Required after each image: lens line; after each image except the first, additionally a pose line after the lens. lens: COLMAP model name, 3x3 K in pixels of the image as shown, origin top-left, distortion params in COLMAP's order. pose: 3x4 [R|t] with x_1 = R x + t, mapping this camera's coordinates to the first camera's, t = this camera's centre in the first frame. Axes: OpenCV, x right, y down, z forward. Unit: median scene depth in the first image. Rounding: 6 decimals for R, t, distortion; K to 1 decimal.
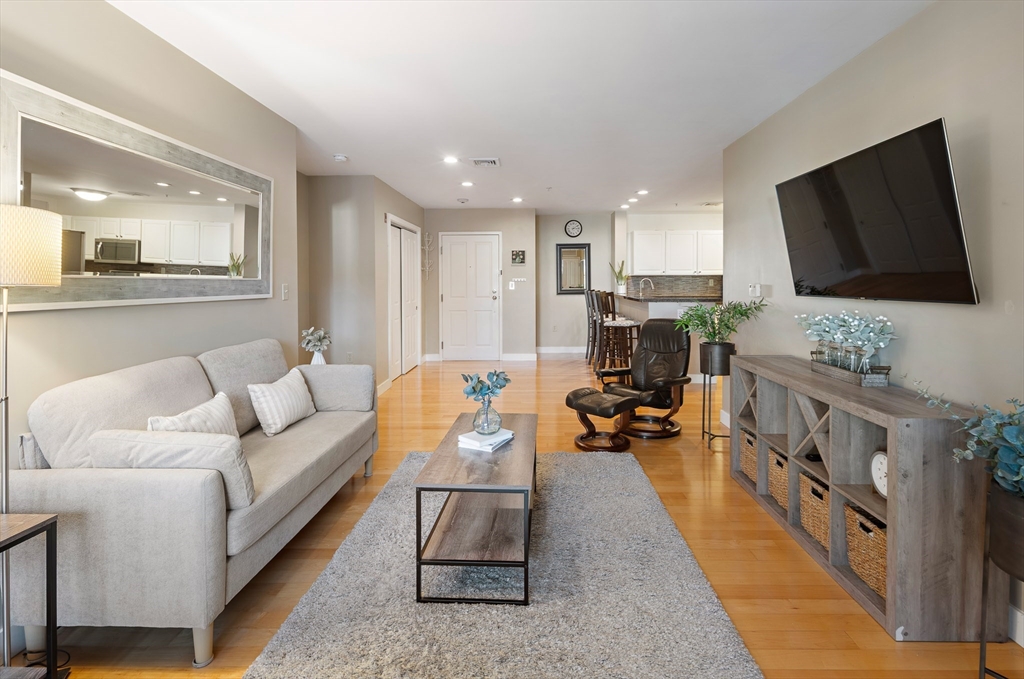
lens RADIAL K [[469.8, 0, 512.0], [0, 469.8, 339.5], [0, 0, 1]] dist [-0.001834, -0.000508]
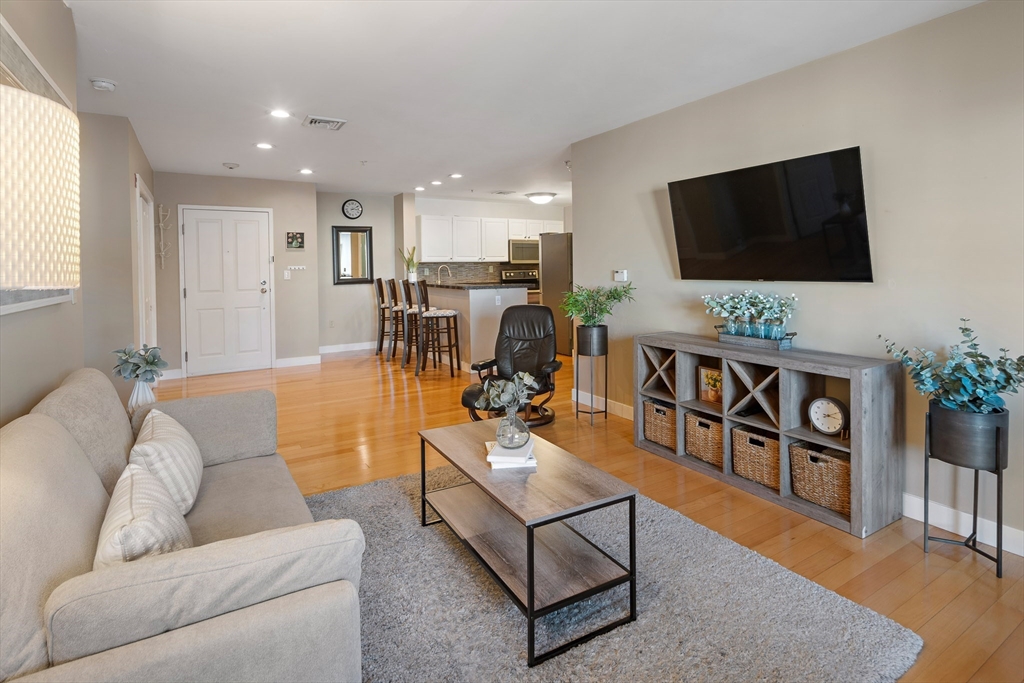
lens RADIAL K [[501.5, 0, 512.0], [0, 501.5, 323.7], [0, 0, 1]] dist [0.002543, 0.000245]
pose [[0.849020, -0.066366, 0.524175, -0.160151], [0.073534, 0.997267, 0.007160, -0.009389], [-0.523218, 0.032466, 0.851580, 0.065666]]
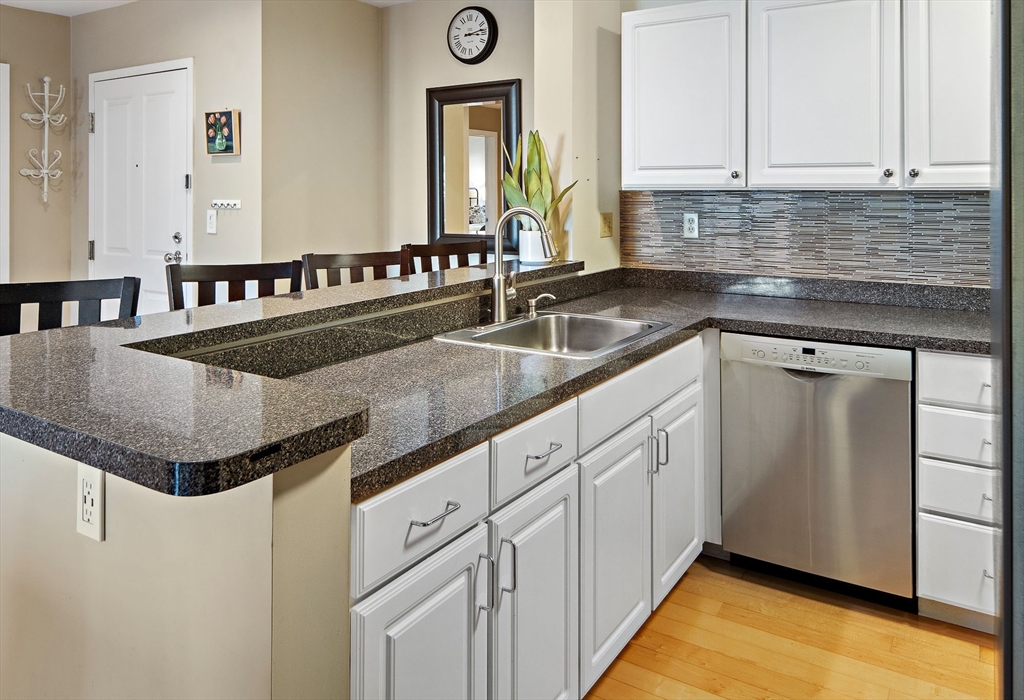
lens RADIAL K [[742.1, 0, 512.0], [0, 742.1, 350.0], [0, 0, 1]] dist [0.003410, 0.000194]
pose [[0.850376, 0.110719, -0.514395, 0.552131], [-0.072336, 0.992928, 0.094136, -0.106039], [0.521180, -0.042841, 0.852371, 0.784897]]
